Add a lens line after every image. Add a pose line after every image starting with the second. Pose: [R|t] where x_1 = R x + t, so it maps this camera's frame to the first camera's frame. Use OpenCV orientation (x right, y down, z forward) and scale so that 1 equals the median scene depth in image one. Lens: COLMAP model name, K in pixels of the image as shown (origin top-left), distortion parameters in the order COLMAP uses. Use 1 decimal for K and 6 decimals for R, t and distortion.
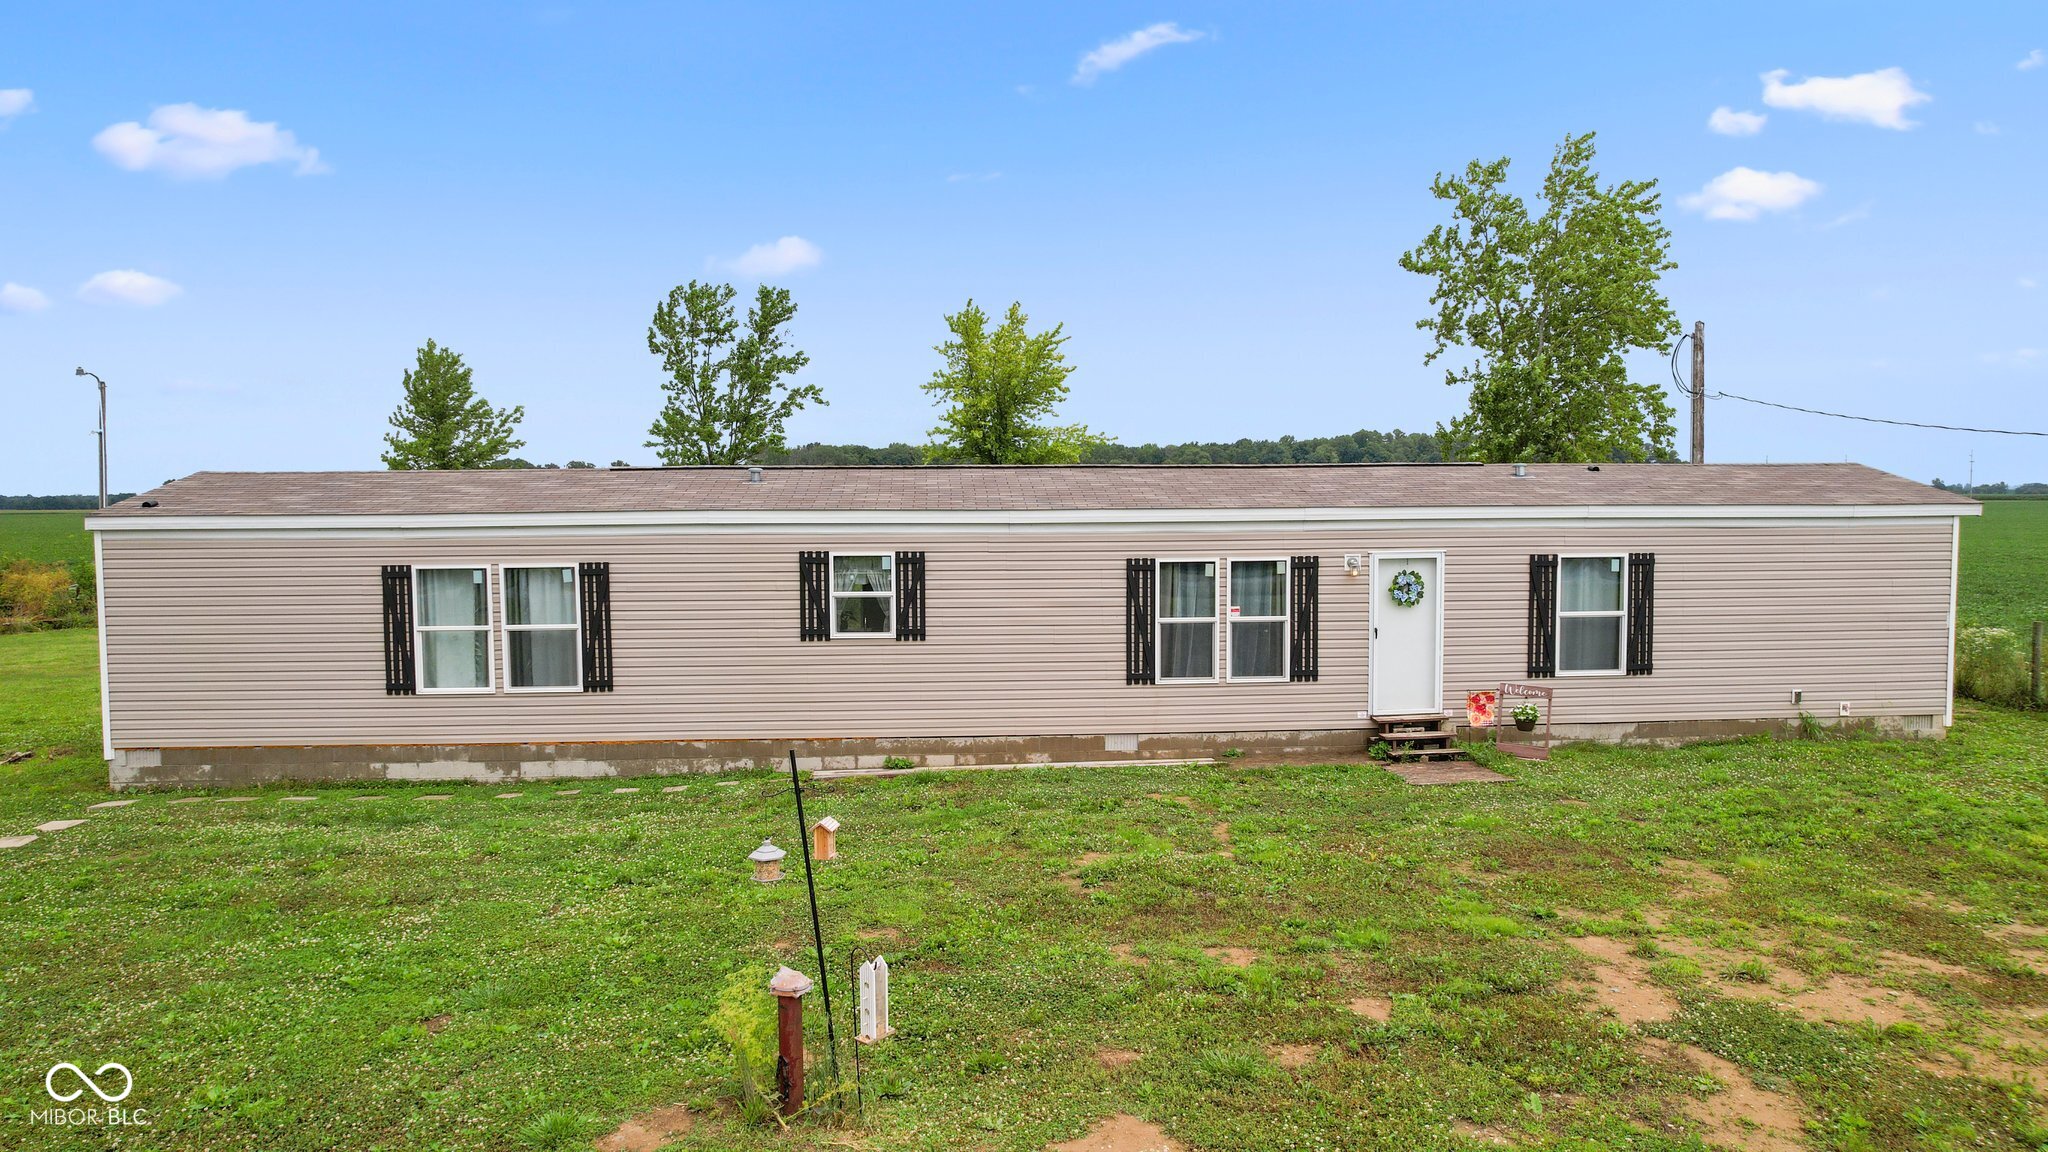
lens RADIAL K [[1305.1, 0, 1039.4], [0, 1305.1, 582.0], [0, 0, 1]] dist [-0.043793, 0.016576]
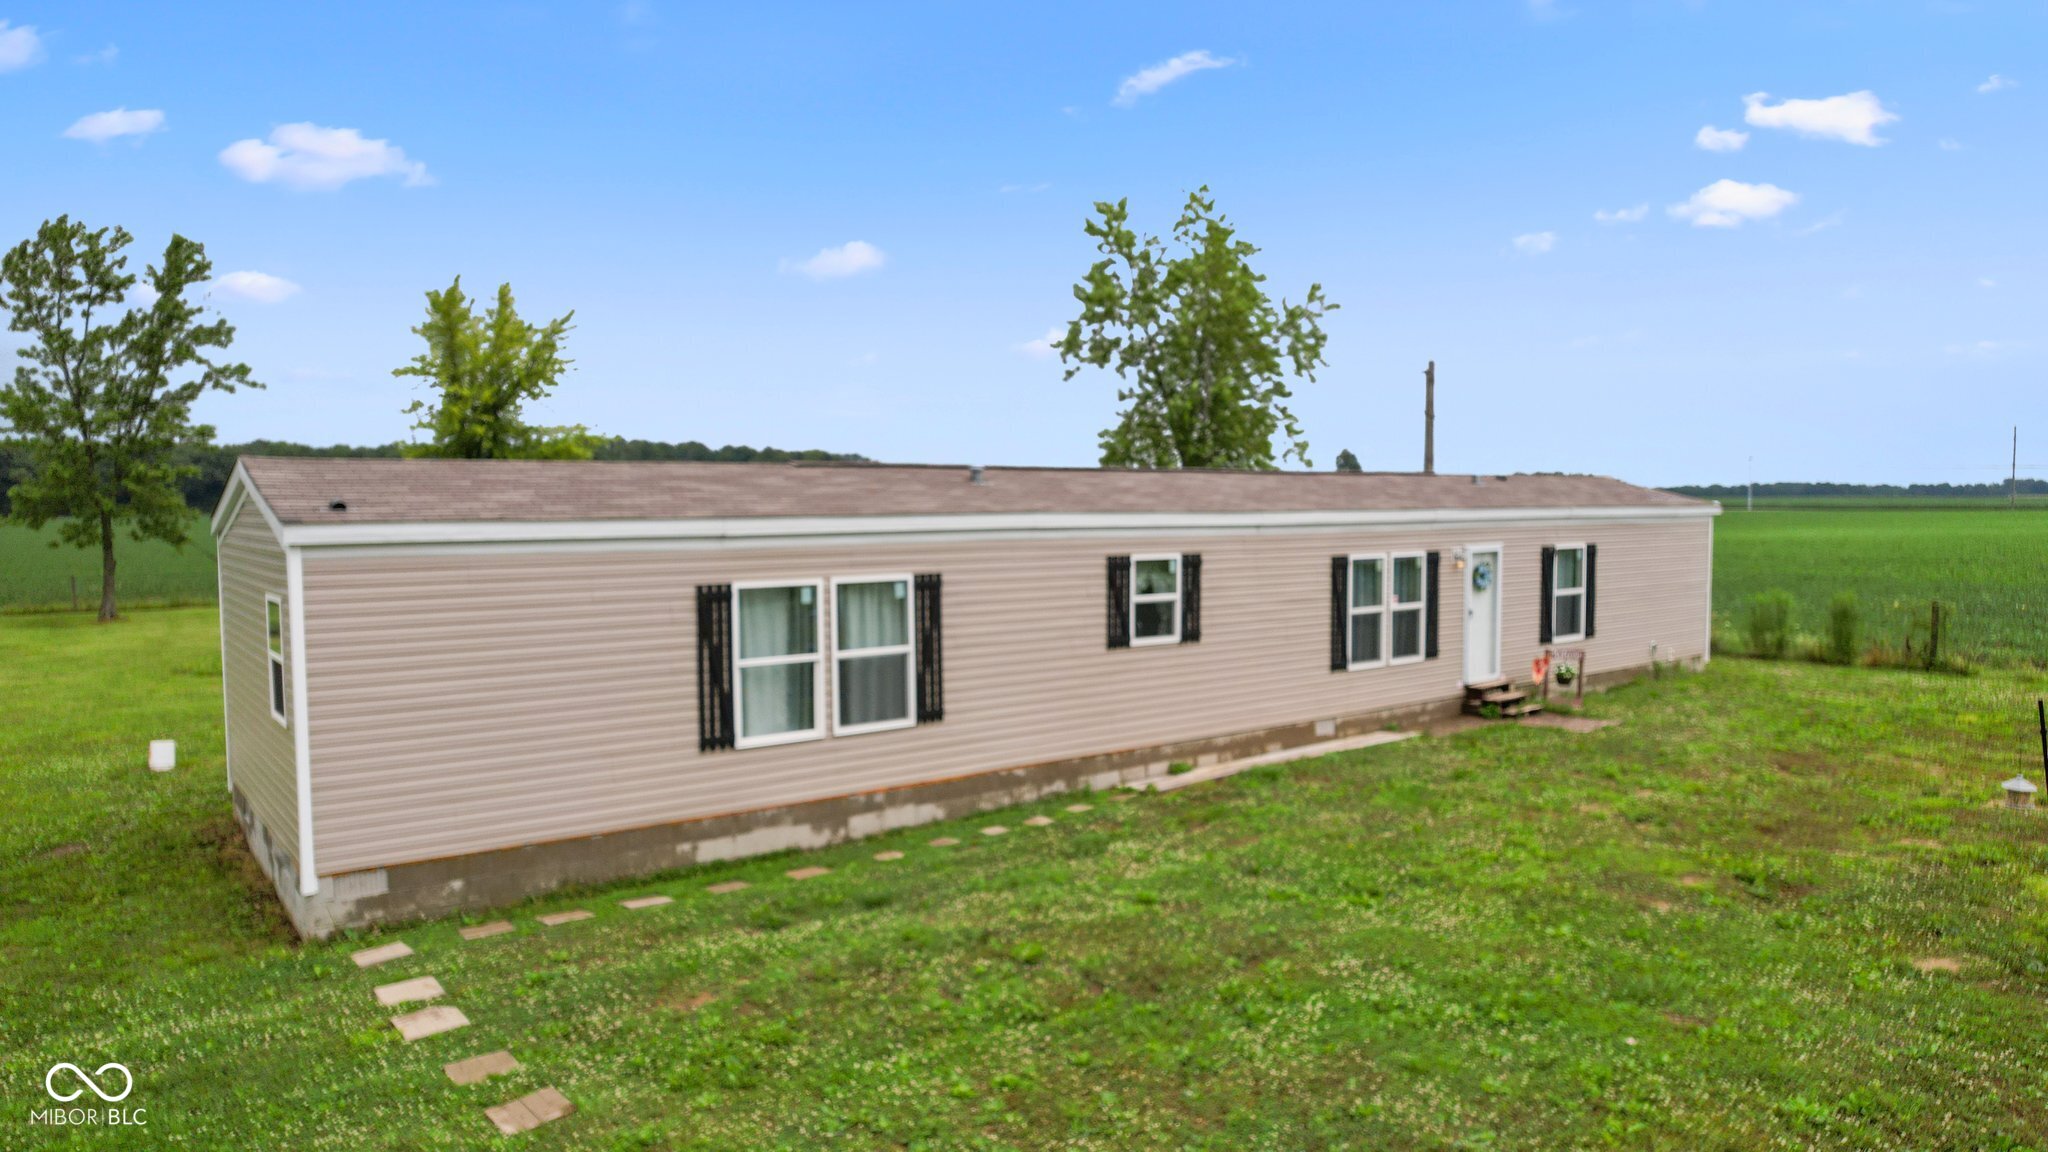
lens RADIAL K [[1305.1, 0, 1026.3], [0, 1305.1, 582.4], [0, 0, 1]] dist [-0.043793, 0.016576]
pose [[0.833357, -0.032541, 0.551776, -0.737045], [0.034644, 0.999378, 0.006614, -0.012214], [-0.551648, 0.013604, 0.833966, 0.233066]]
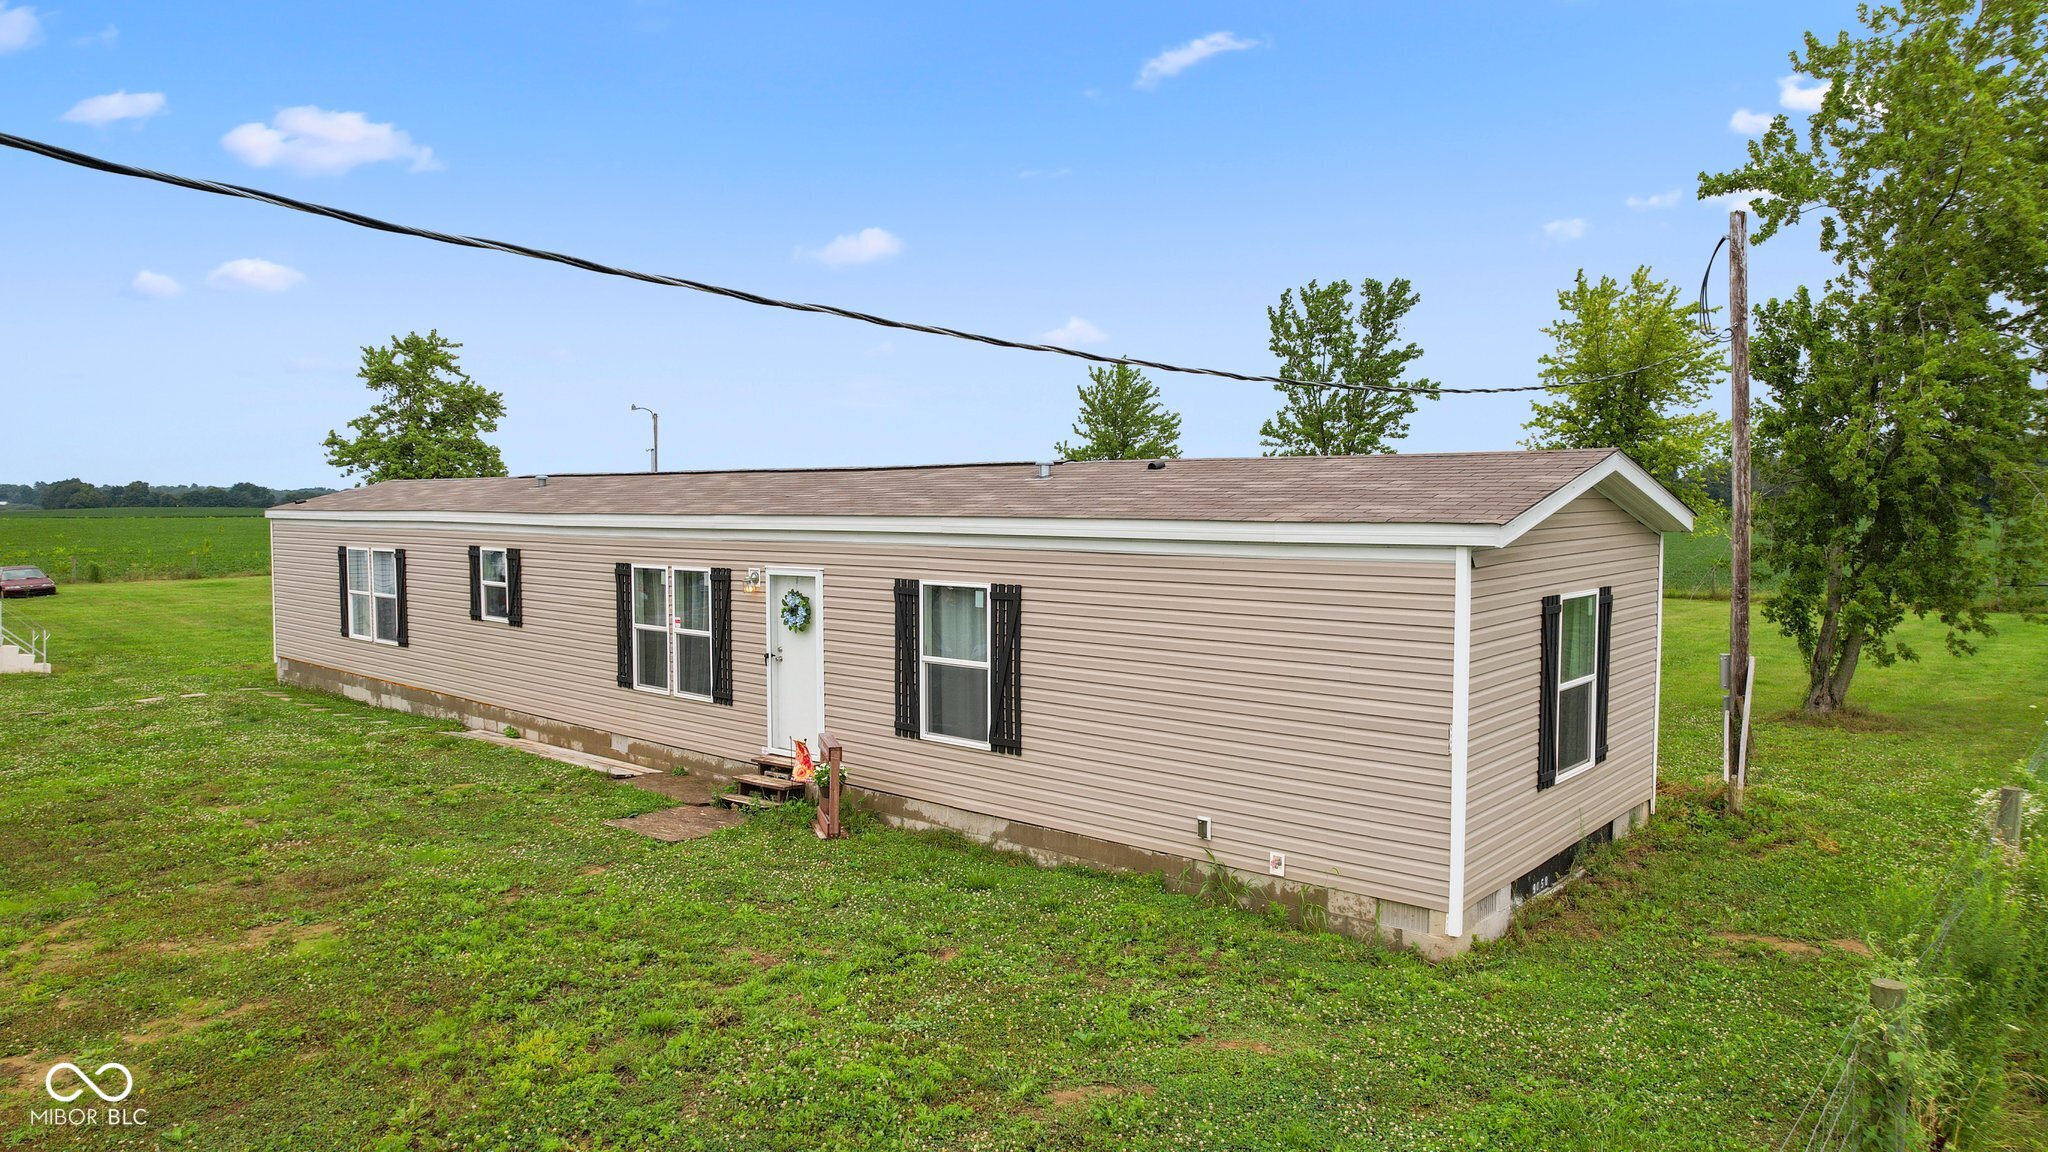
lens RADIAL K [[1305.1, 0, 1028.5], [0, 1305.1, 564.0], [0, 0, 1]] dist [-0.043793, 0.016576]
pose [[0.703590, 0.041138, -0.709414, 1.002714], [-0.051035, 0.998670, 0.007295, -0.040205], [0.708771, 0.031072, 0.704754, 0.506551]]
